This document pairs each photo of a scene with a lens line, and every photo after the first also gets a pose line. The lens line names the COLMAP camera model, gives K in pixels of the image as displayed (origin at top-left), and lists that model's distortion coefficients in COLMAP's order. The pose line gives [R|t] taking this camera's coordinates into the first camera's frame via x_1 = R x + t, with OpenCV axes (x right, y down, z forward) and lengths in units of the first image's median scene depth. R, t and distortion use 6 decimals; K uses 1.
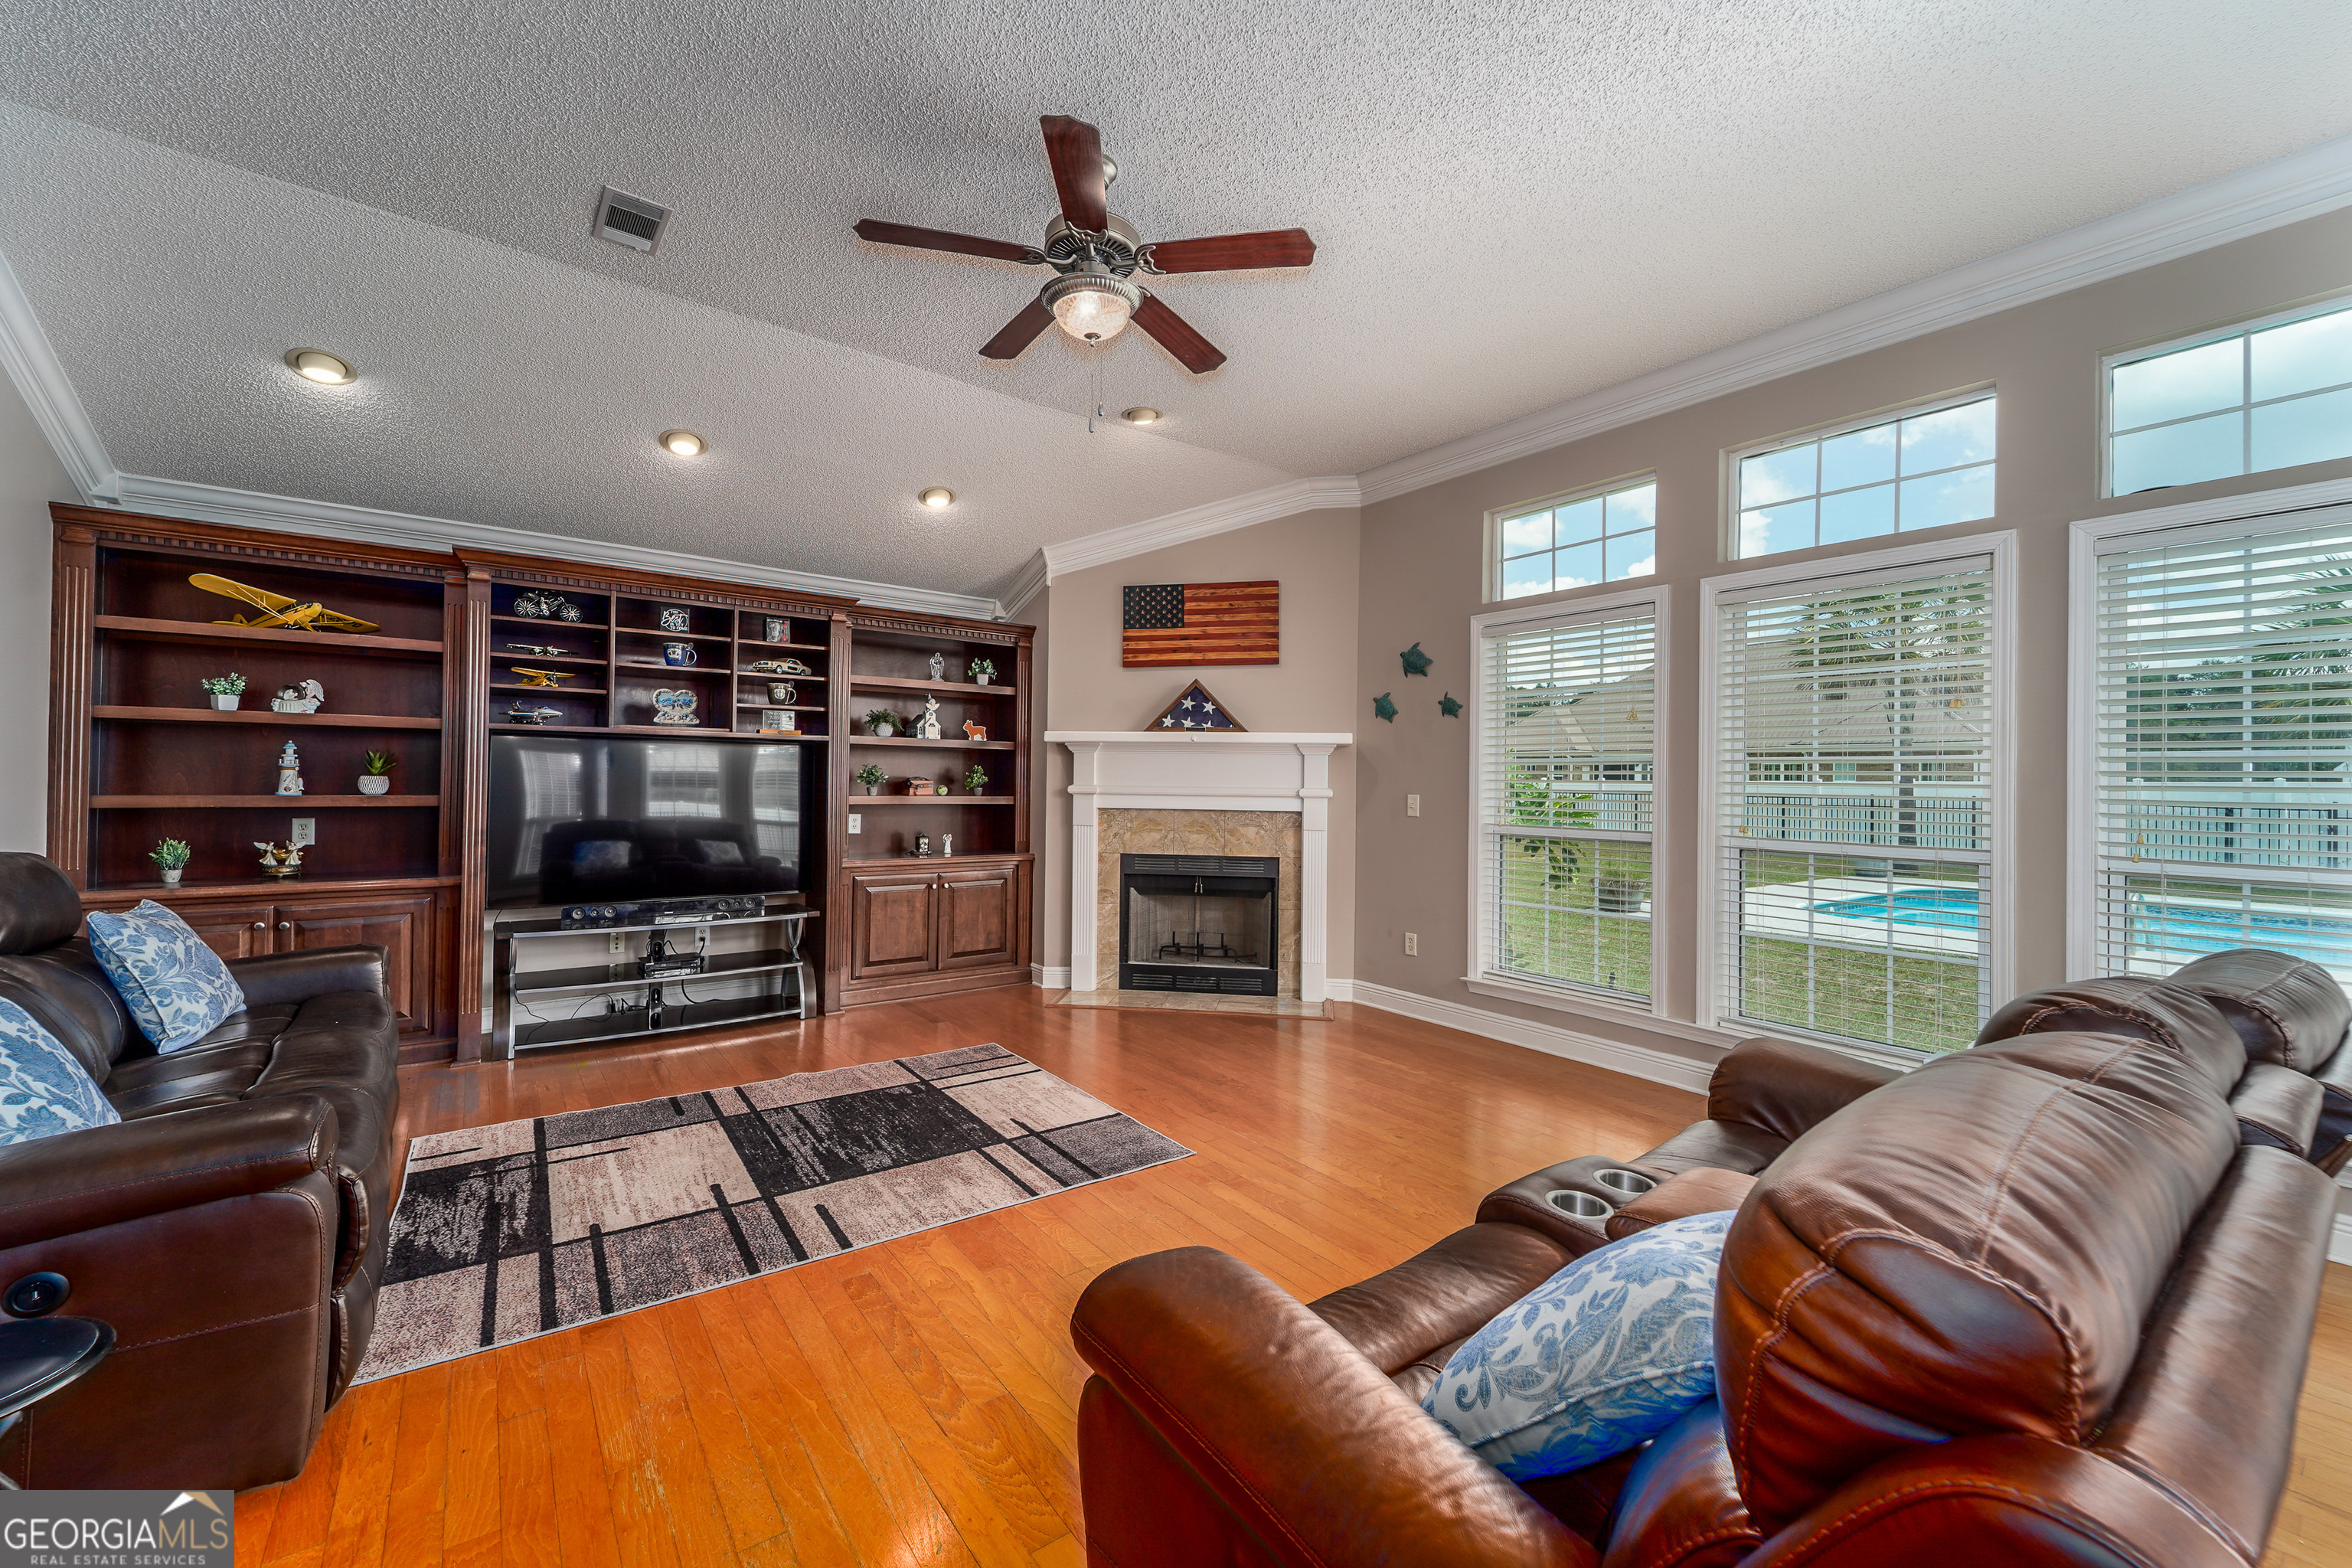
lens RADIAL K [[936.1, 0, 1174.9], [0, 936.1, 774.4], [0, 0, 1]] dist [0.008386, -0.003738]
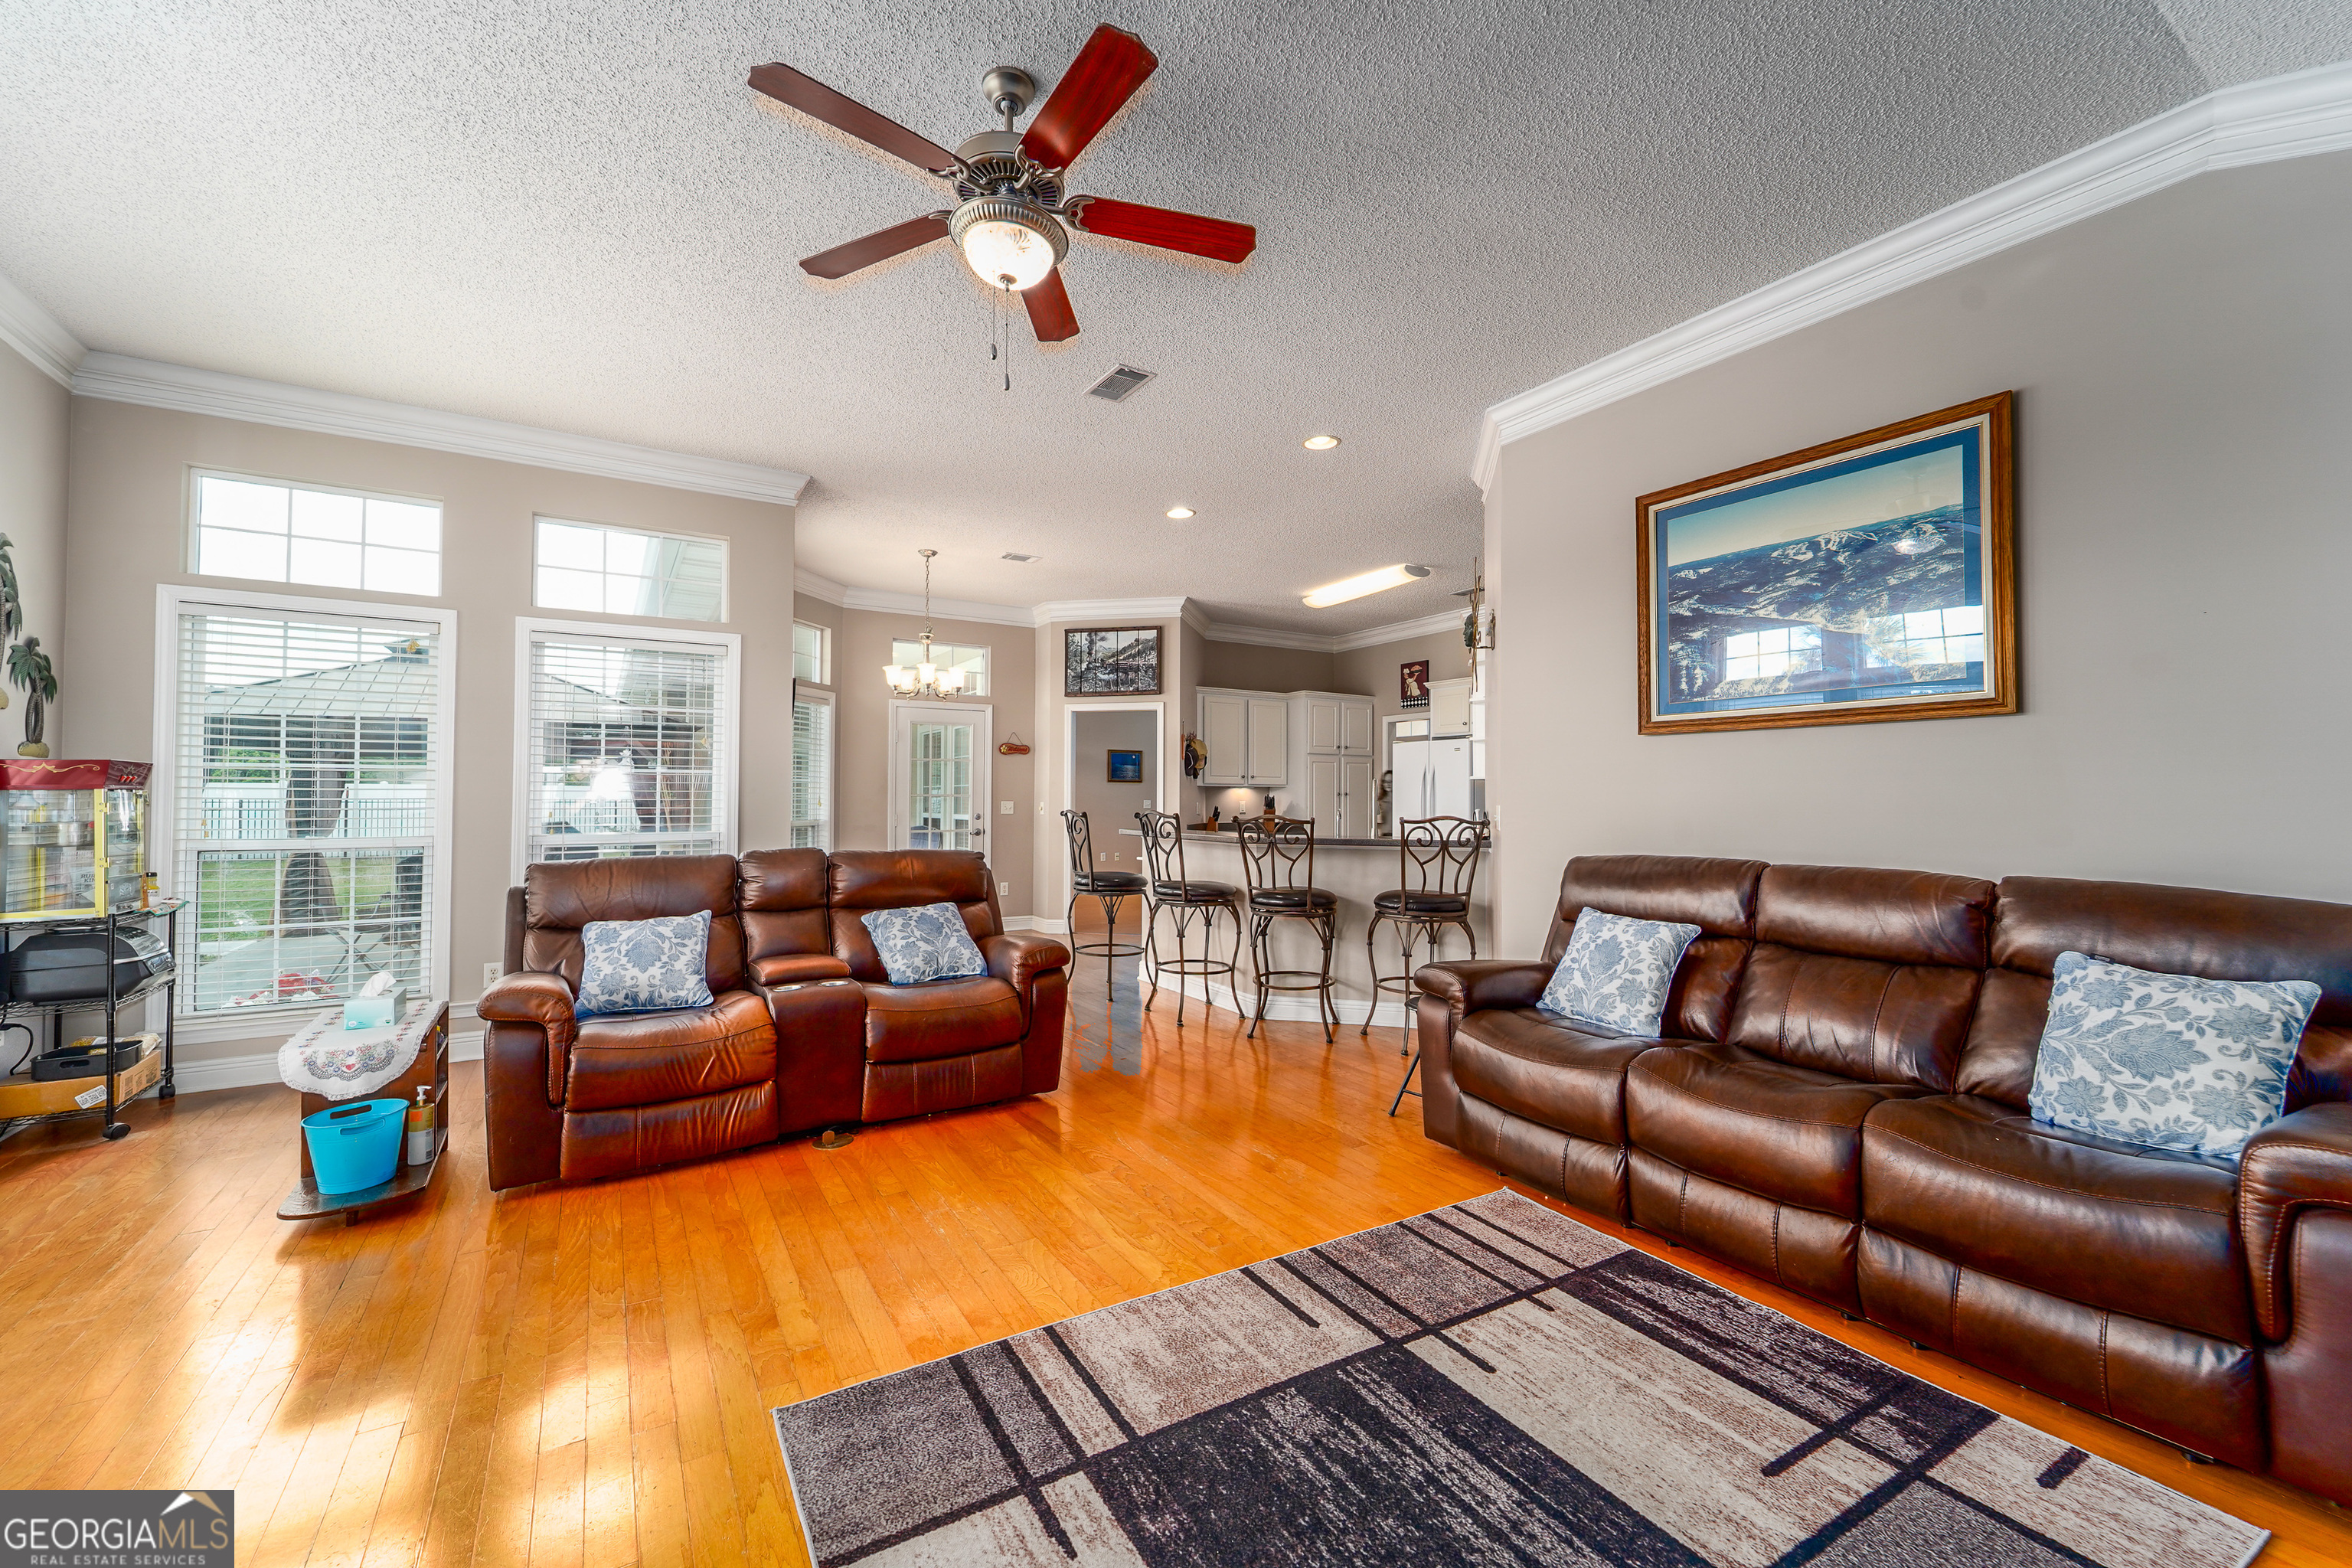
lens RADIAL K [[936.1, 0, 1165.0], [0, 936.1, 787.5], [0, 0, 1]] dist [0.008386, -0.003738]
pose [[-0.995463, -0.017430, 0.093537, -0.166709], [-0.019425, 0.999602, -0.020455, 0.009593], [-0.093144, -0.022179, -0.995406, 0.953621]]
